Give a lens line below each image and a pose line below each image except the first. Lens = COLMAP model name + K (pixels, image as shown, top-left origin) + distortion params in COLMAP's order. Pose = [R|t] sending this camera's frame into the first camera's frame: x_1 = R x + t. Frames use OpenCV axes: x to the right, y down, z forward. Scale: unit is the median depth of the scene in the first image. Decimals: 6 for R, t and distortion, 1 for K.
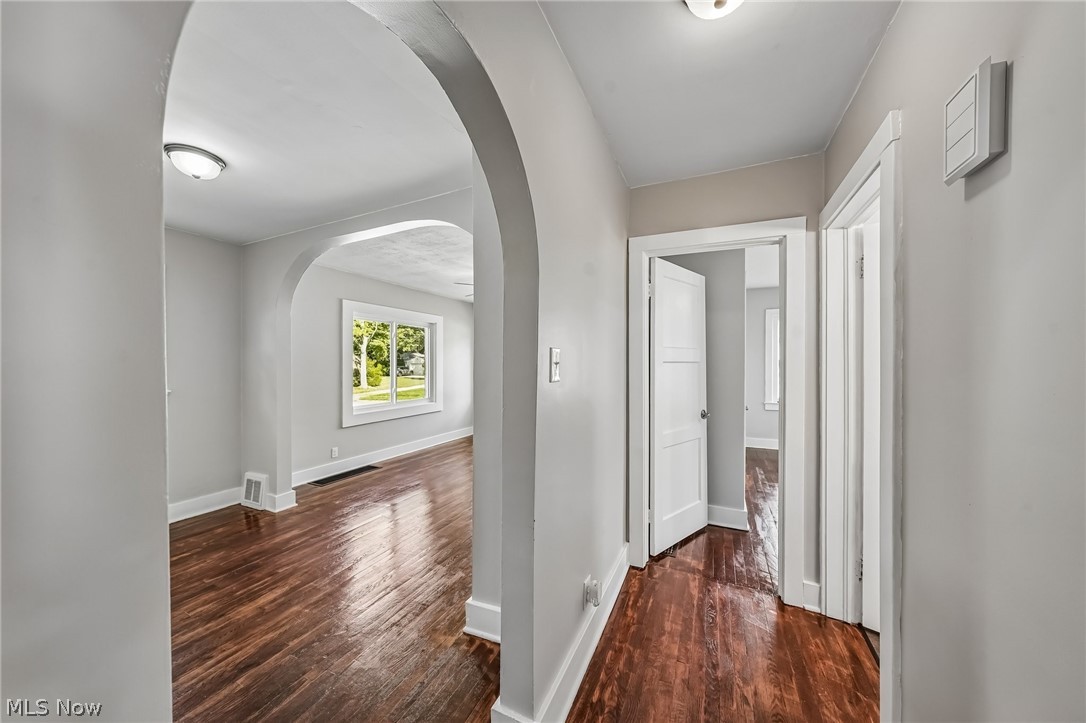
lens RADIAL K [[373.3, 0, 541.9], [0, 373.3, 363.9], [0, 0, 1]] dist [-0.006586, 0.000310]
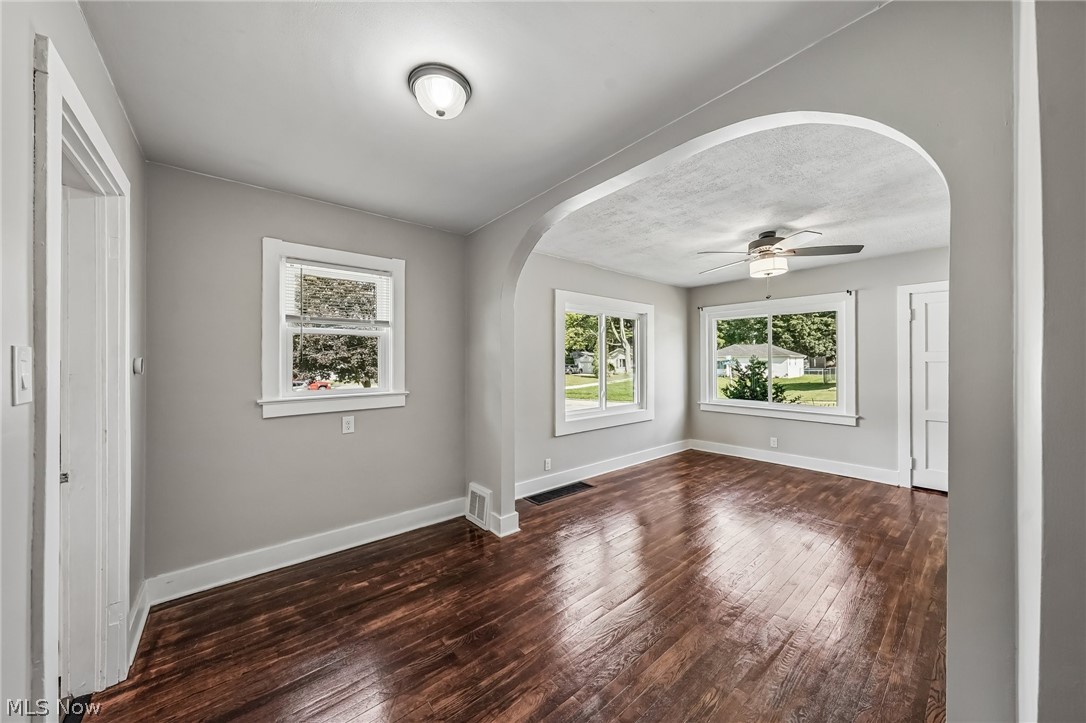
lens RADIAL K [[373.3, 0, 528.0], [0, 373.3, 359.2], [0, 0, 1]] dist [-0.006586, 0.000310]
pose [[0.894497, -0.005018, -0.447046, -0.244951], [0.001755, 0.999969, -0.007713, -0.003481], [0.447071, 0.006115, 0.894478, 0.230165]]
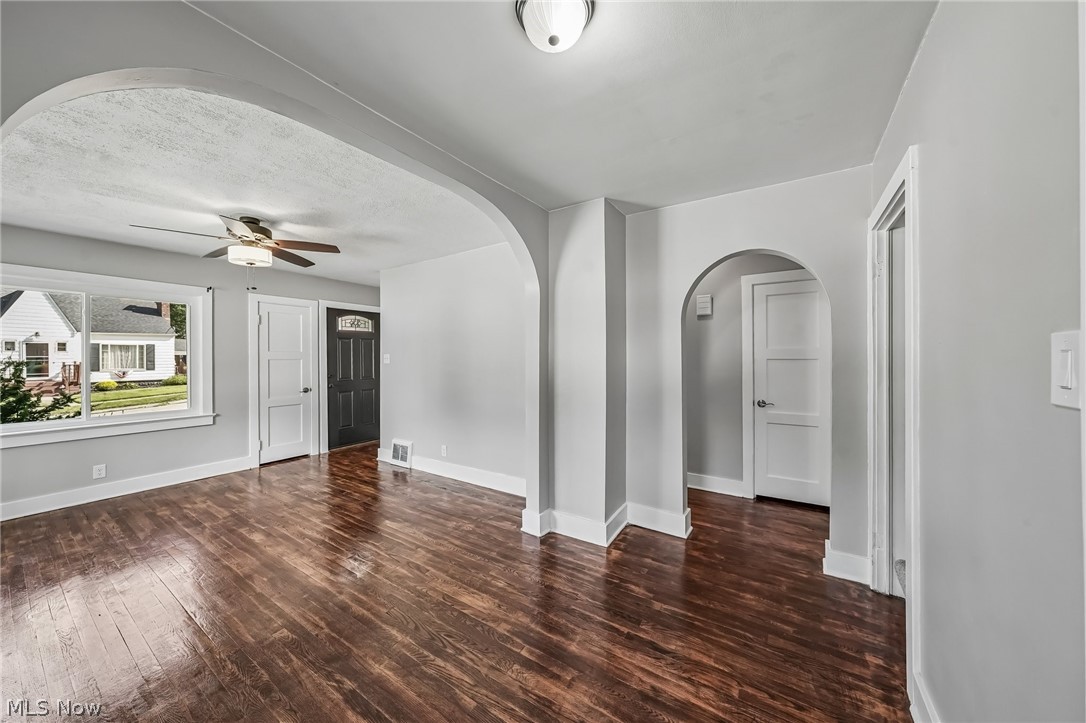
lens RADIAL K [[373.3, 0, 552.4], [0, 373.3, 358.3], [0, 0, 1]] dist [-0.006586, 0.000310]
pose [[0.133631, -0.003184, 0.991026, -0.838840], [0.005725, 0.999981, 0.002441, -0.004096], [-0.991015, 0.005348, 0.133647, 0.516063]]
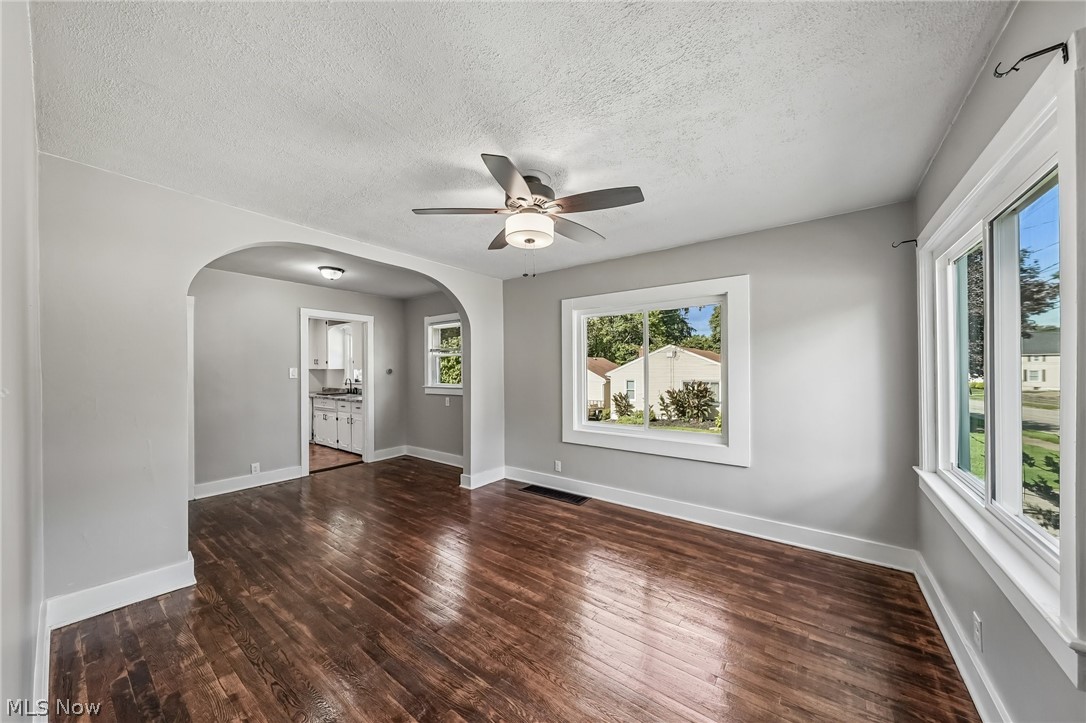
lens RADIAL K [[373.3, 0, 558.3], [0, 373.3, 370.6], [0, 0, 1]] dist [-0.006586, 0.000310]
pose [[-0.193857, 0.004137, -0.981021, 0.439738], [-0.000079, 0.999991, 0.004233, -0.007419], [0.981030, 0.000898, -0.193855, 1.428382]]
